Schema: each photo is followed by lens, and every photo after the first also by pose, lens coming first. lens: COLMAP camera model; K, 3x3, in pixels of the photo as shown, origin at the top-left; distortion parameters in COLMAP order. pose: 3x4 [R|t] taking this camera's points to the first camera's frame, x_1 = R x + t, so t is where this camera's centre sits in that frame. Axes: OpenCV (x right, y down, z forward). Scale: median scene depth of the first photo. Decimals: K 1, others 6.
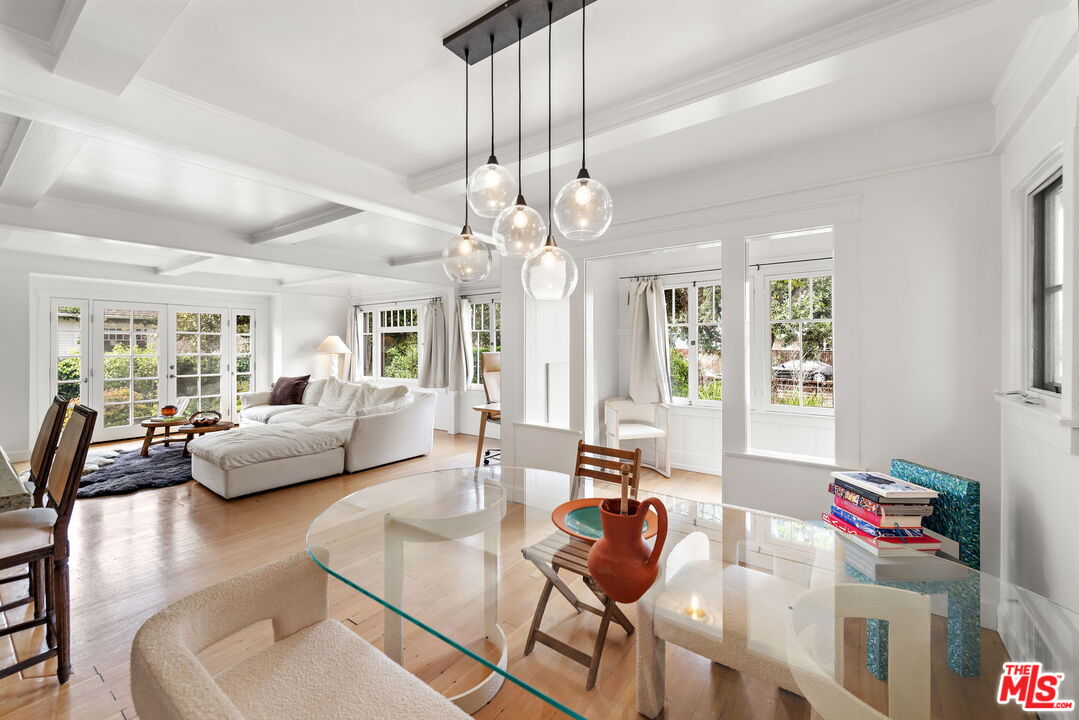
lens RADIAL K [[436.6, 0, 541.4], [0, 436.6, 354.2], [0, 0, 1]] dist [-0.000921, -0.000073]
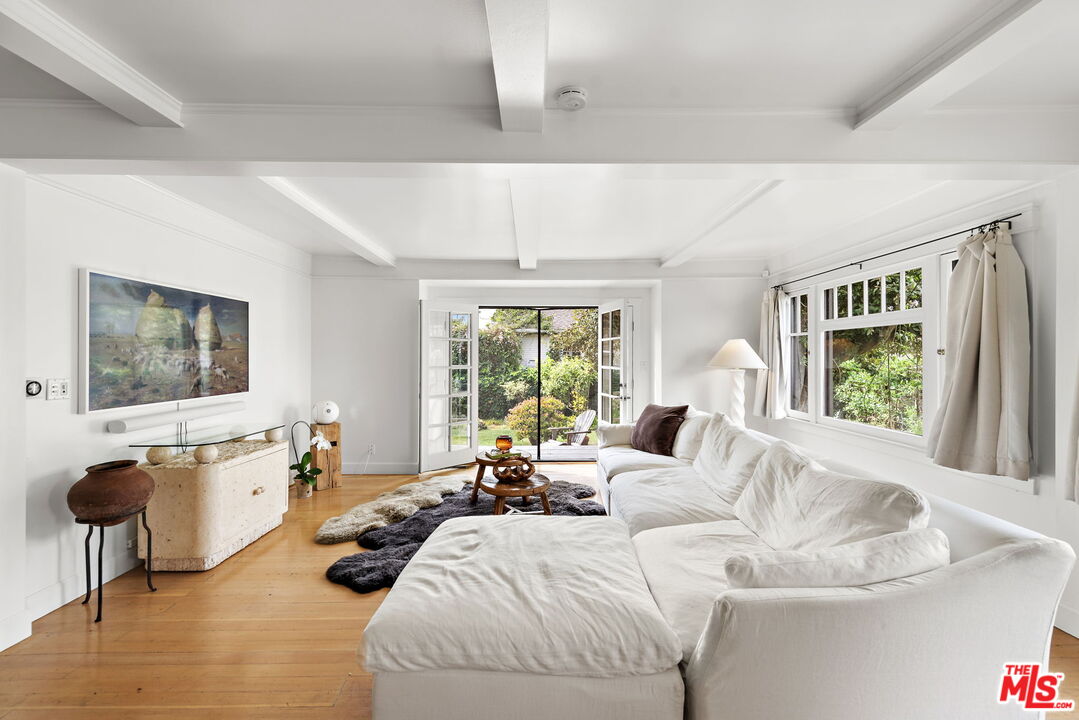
lens RADIAL K [[436.6, 0, 541.4], [0, 436.6, 354.2], [0, 0, 1]] dist [-0.000921, -0.000073]
pose [[0.591945, -0.006493, -0.805952, -0.161646], [-0.013720, 0.999741, -0.018132, -0.007167], [0.805861, 0.021791, 0.591703, 0.457117]]
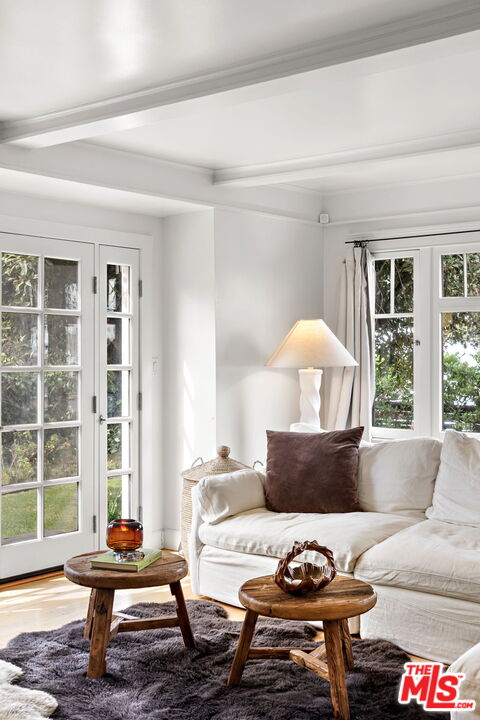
lens RADIAL K [[915.4, 0, 240.0], [0, 915.4, 360.0], [0, 0, 1]] dist [-0.006373, -0.004492]
pose [[0.997579, 0.000373, -0.069539, -0.530323], [-0.001199, 0.999929, -0.011838, 0.001879], [0.069529, 0.011893, 0.997509, 0.224201]]
